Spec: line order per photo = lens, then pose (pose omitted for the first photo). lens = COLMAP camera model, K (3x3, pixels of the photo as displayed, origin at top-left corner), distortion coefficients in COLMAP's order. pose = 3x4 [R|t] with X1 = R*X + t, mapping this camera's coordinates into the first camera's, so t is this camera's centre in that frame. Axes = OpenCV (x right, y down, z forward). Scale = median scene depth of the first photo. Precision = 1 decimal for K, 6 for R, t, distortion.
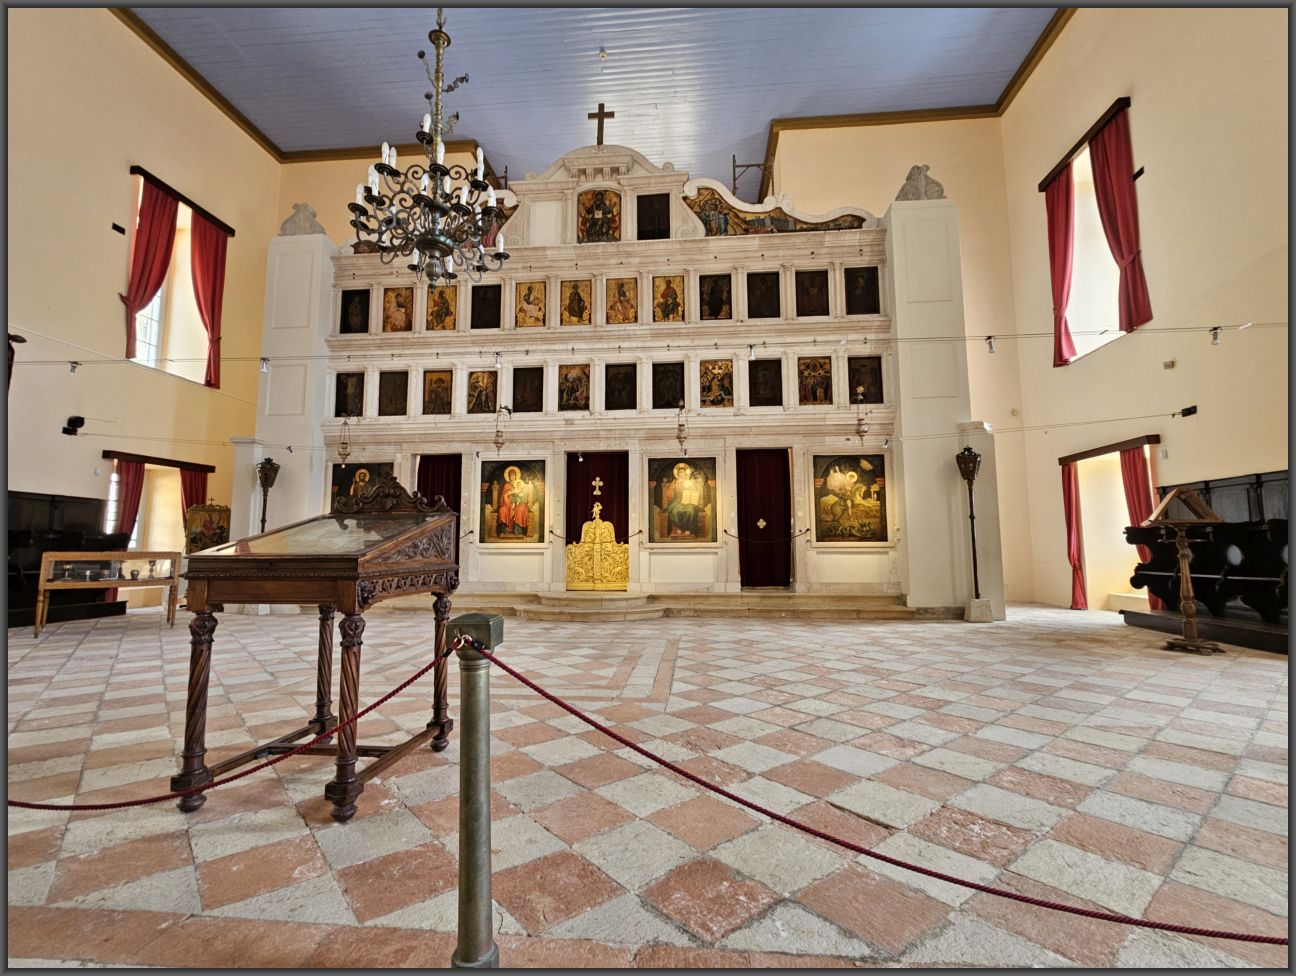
lens RADIAL K [[544.9, 0, 652.6], [0, 544.9, 490.7], [0, 0, 1]] dist [-0.001956, 0.000187]
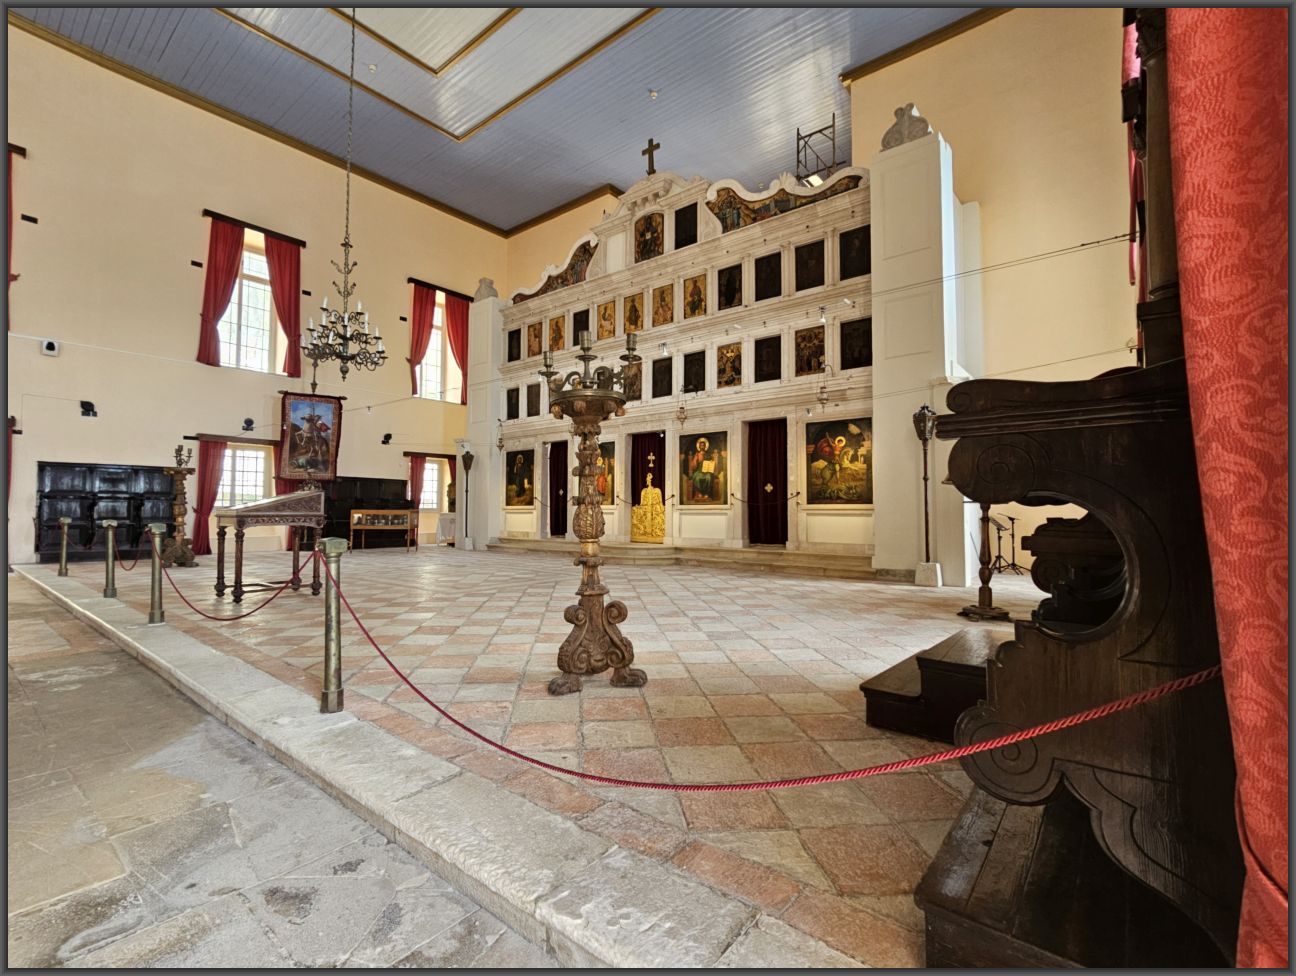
lens RADIAL K [[530.1, 0, 650.9], [0, 530.1, 482.9], [0, 0, 1]] dist [-0.002697, -0.000099]
pose [[0.857272, -0.021058, -0.514432, 0.538316], [0.049359, 0.997923, 0.041405, -0.005924], [0.512492, -0.060887, 0.856531, -0.045799]]
